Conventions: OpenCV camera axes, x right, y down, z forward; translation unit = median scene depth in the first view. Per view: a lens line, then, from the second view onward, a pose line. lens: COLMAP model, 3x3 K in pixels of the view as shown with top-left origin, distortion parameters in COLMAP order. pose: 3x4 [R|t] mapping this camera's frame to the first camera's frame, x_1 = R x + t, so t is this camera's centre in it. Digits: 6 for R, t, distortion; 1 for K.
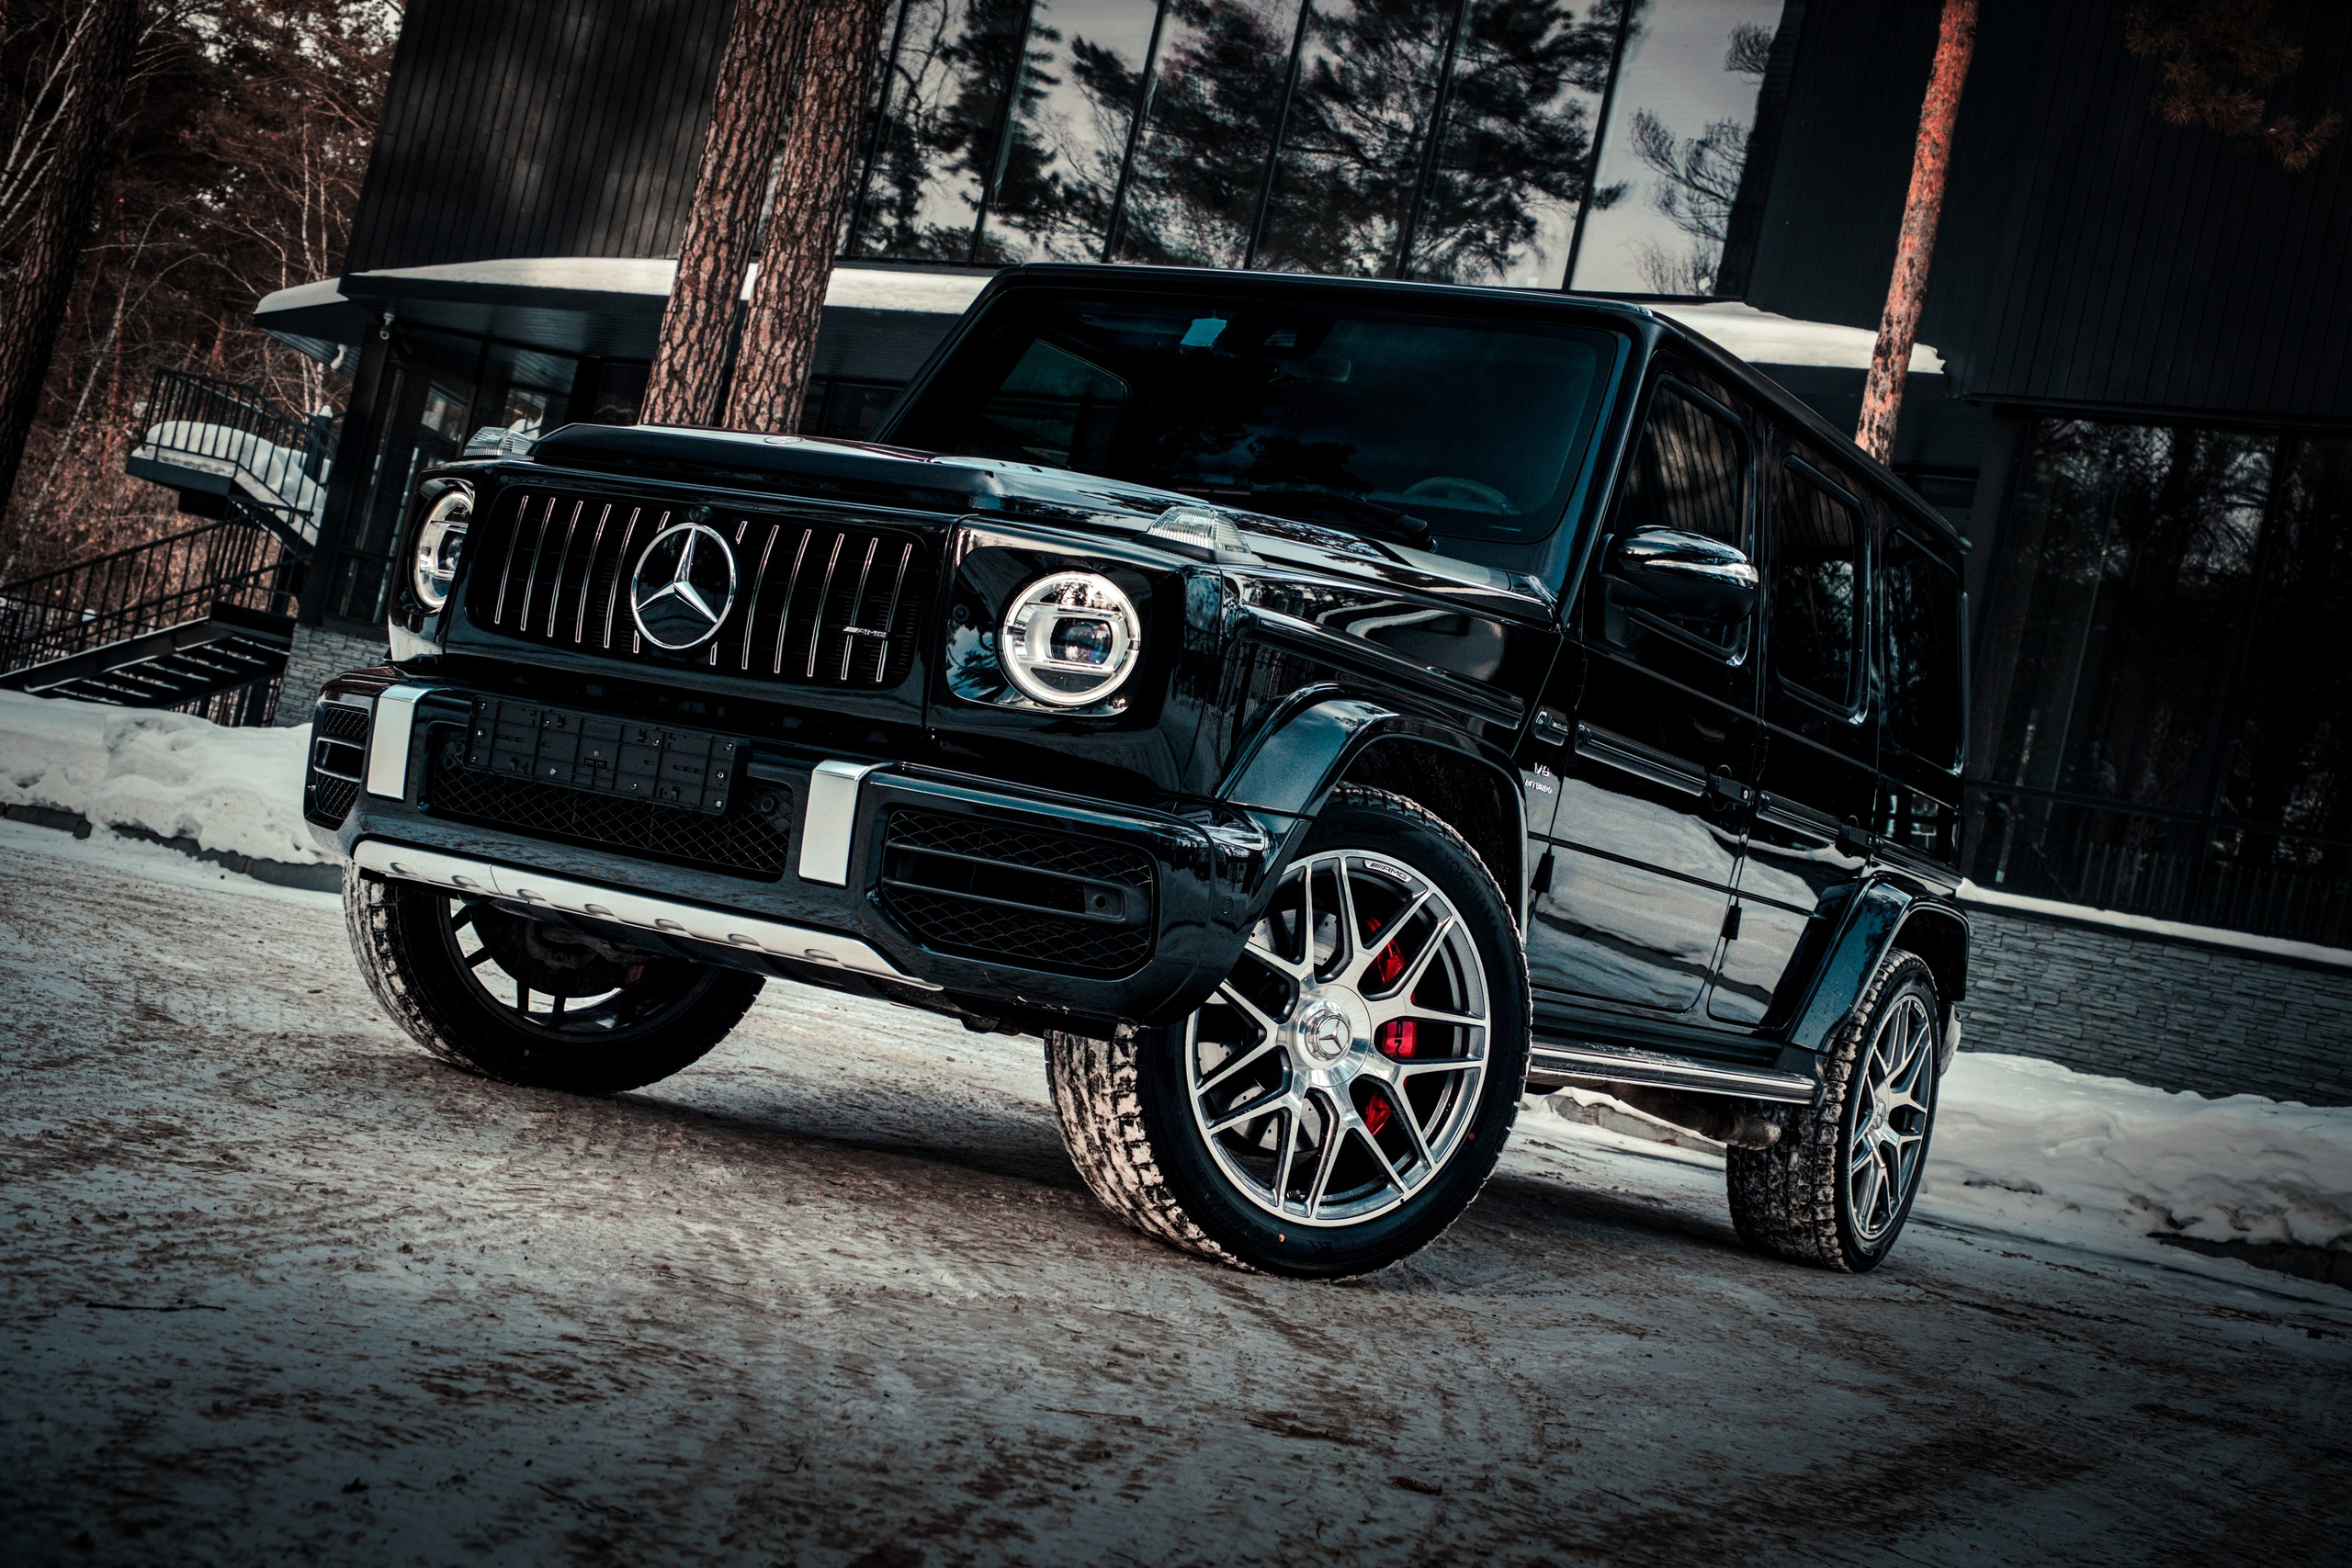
lens RADIAL K [[3053.9, 0, 1175.6], [0, 3053.9, 764.8], [0, 0, 1]] dist [0.062770, 0.000000]
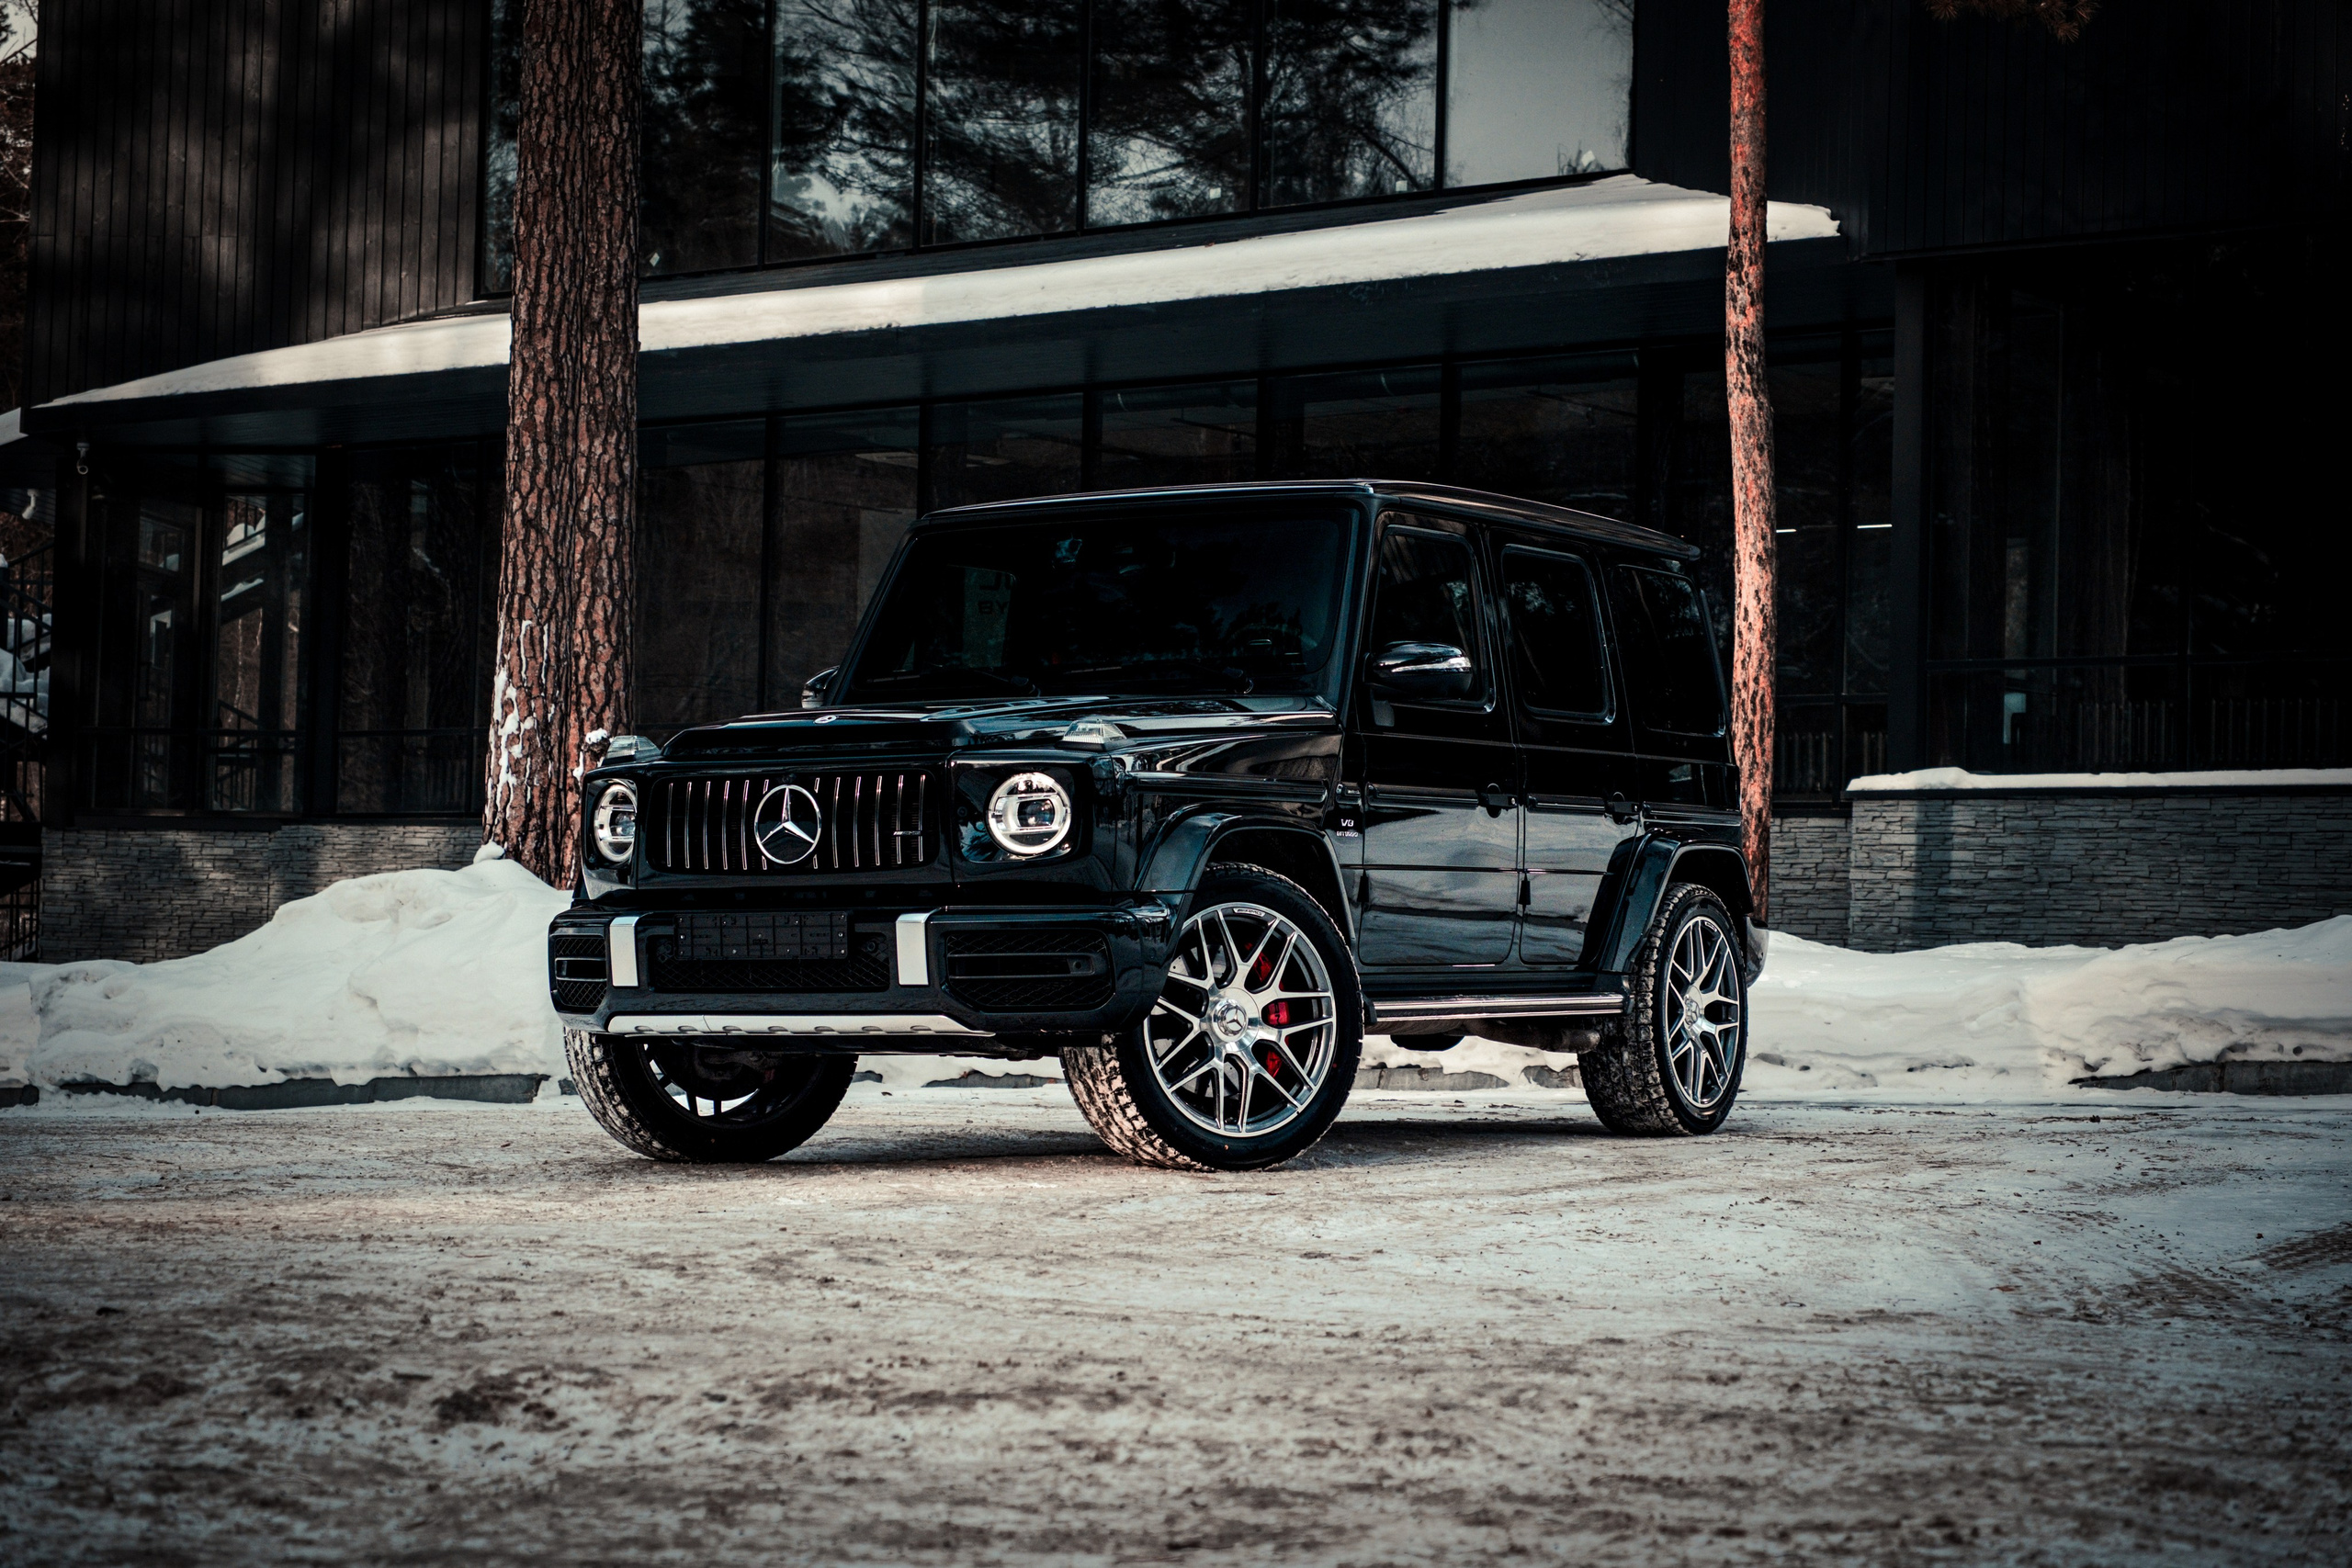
lens RADIAL K [[4305.0, 0, 1181.7], [0, 4305.0, 795.5], [0, 0, 1]] dist [0.064713, 0.000000]
pose [[0.981323, -0.191828, 0.014366, 0.012071], [0.191683, 0.981397, 0.010857, -0.048413], [-0.016181, -0.007900, 0.999838, -1.077472]]
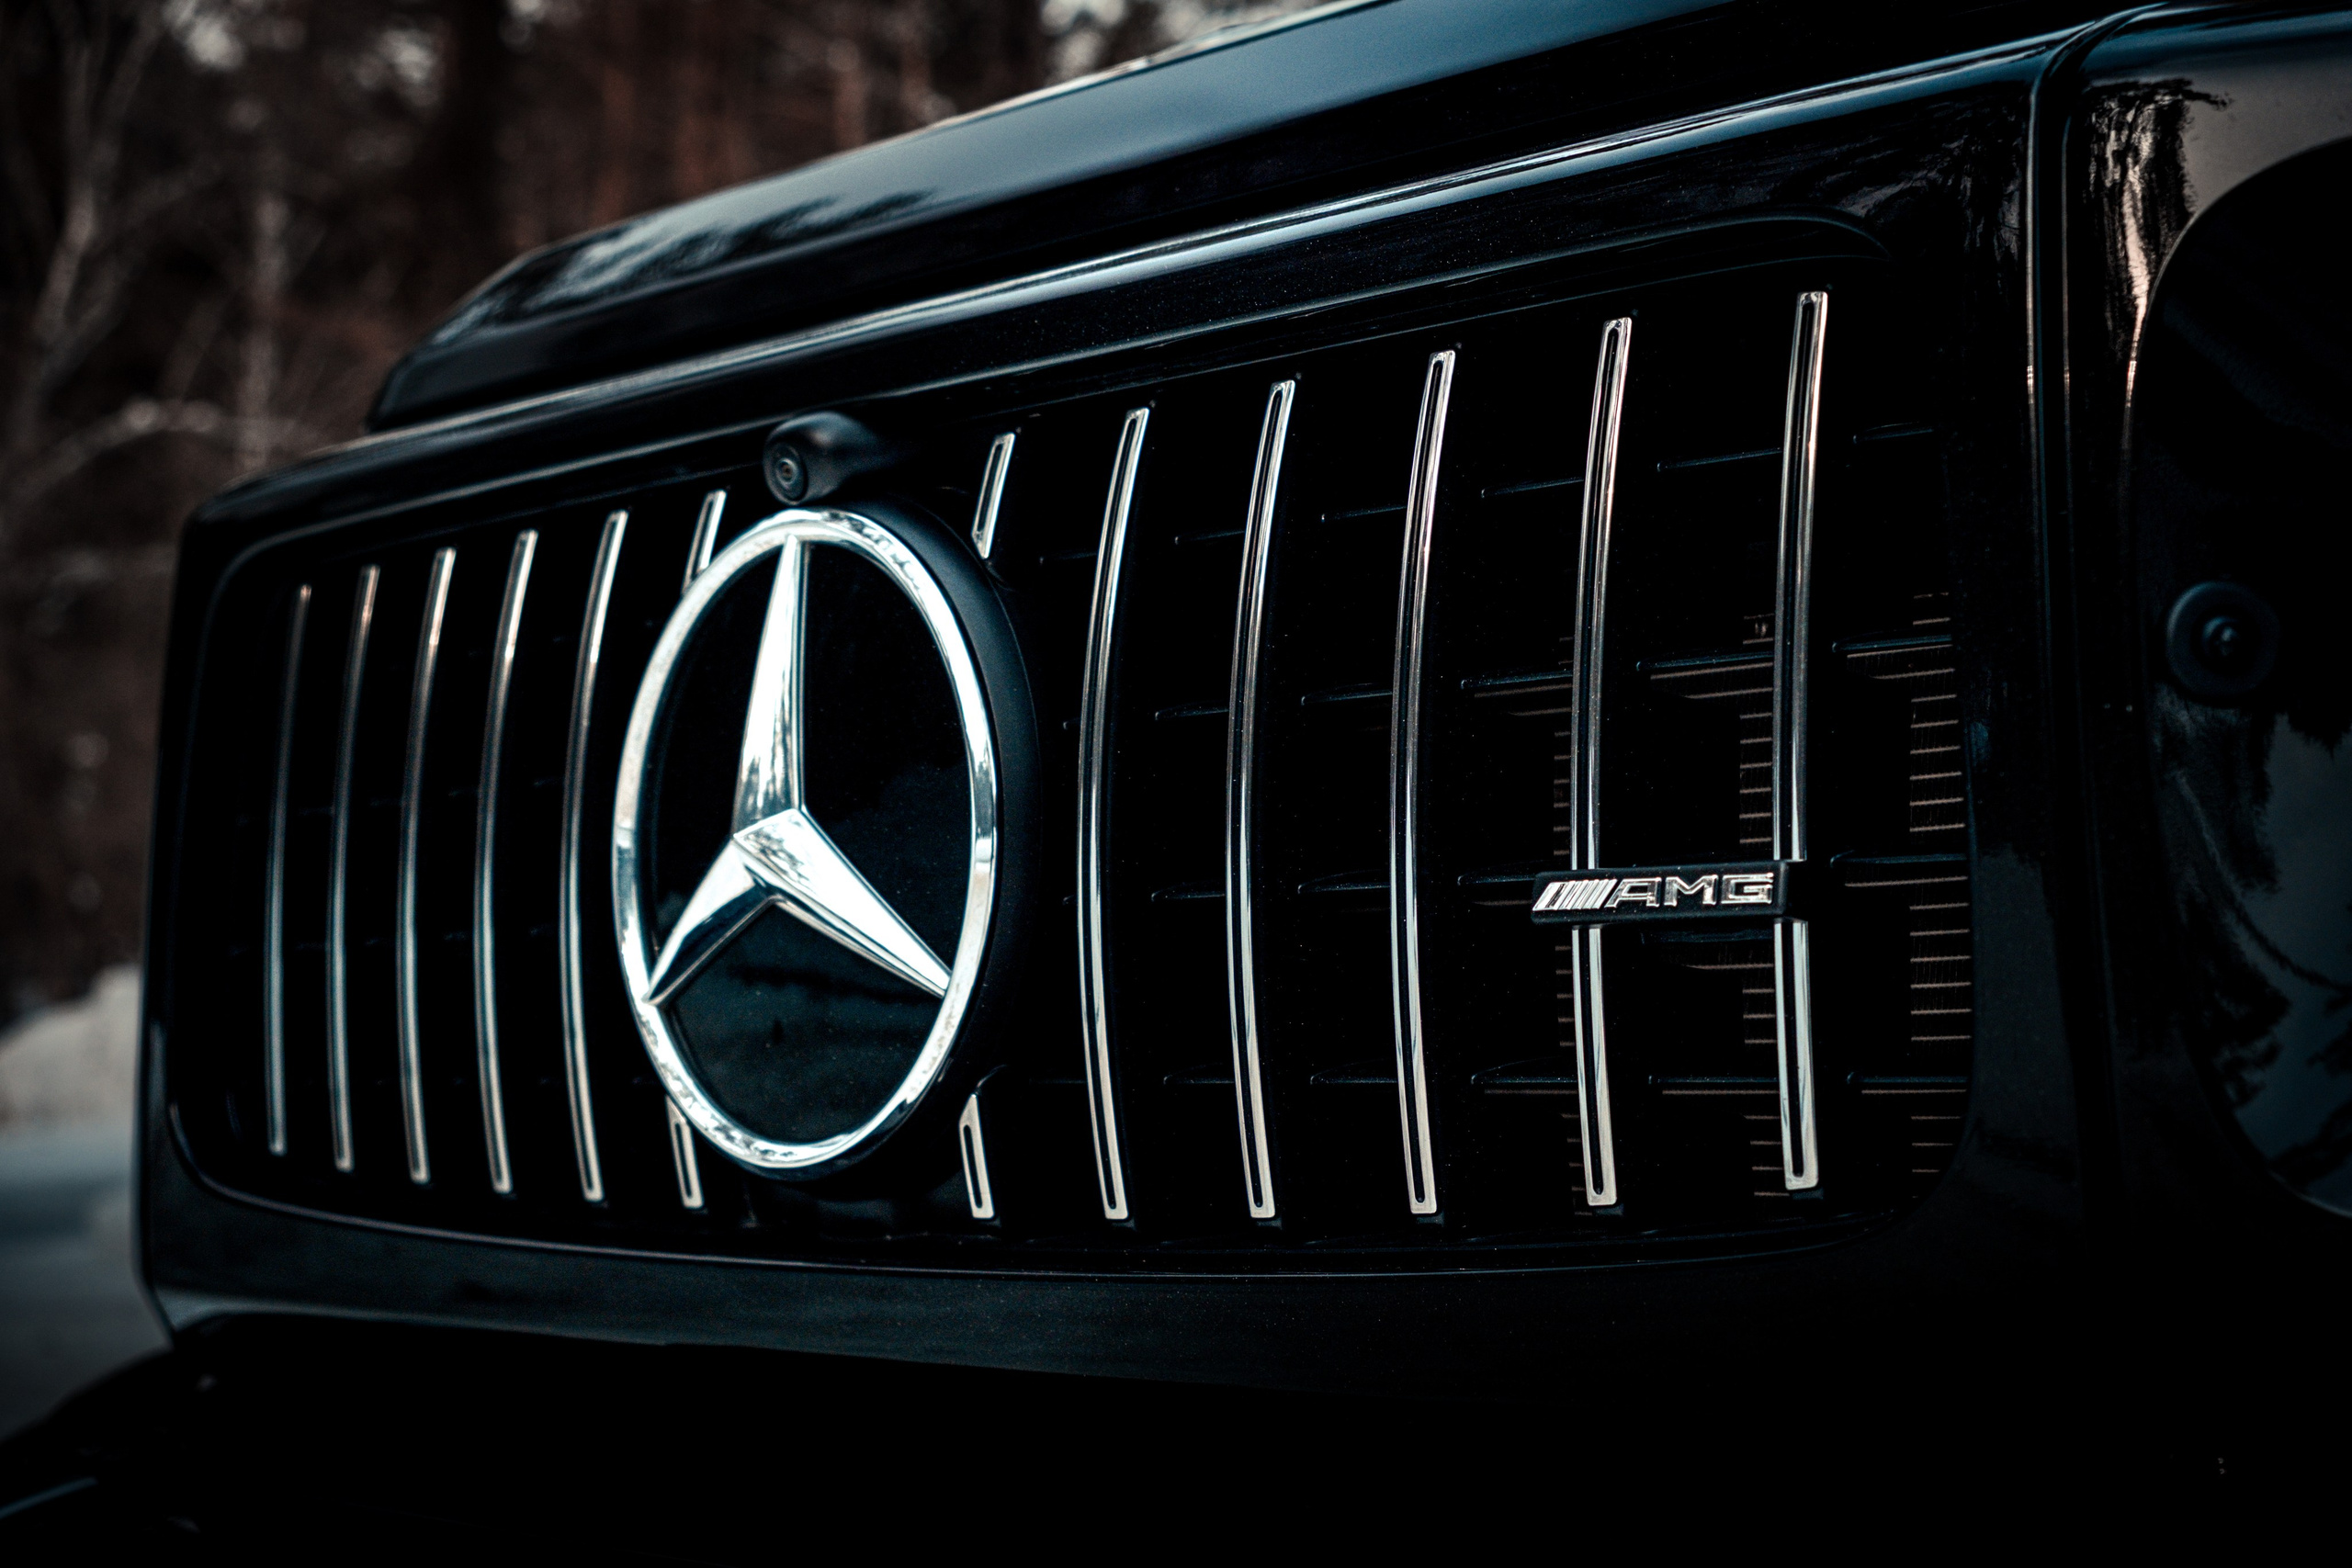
lens RADIAL K [[4333.4, 0, 1180.9], [0, 4333.4, 789.8], [0, 0, 1]] dist [0.022362, 0.000000]
pose [[0.919286, -0.220870, -0.325776, -0.039720], [0.202598, 0.975168, -0.089448, -0.026561], [0.337443, 0.016227, 0.941206, 0.624644]]
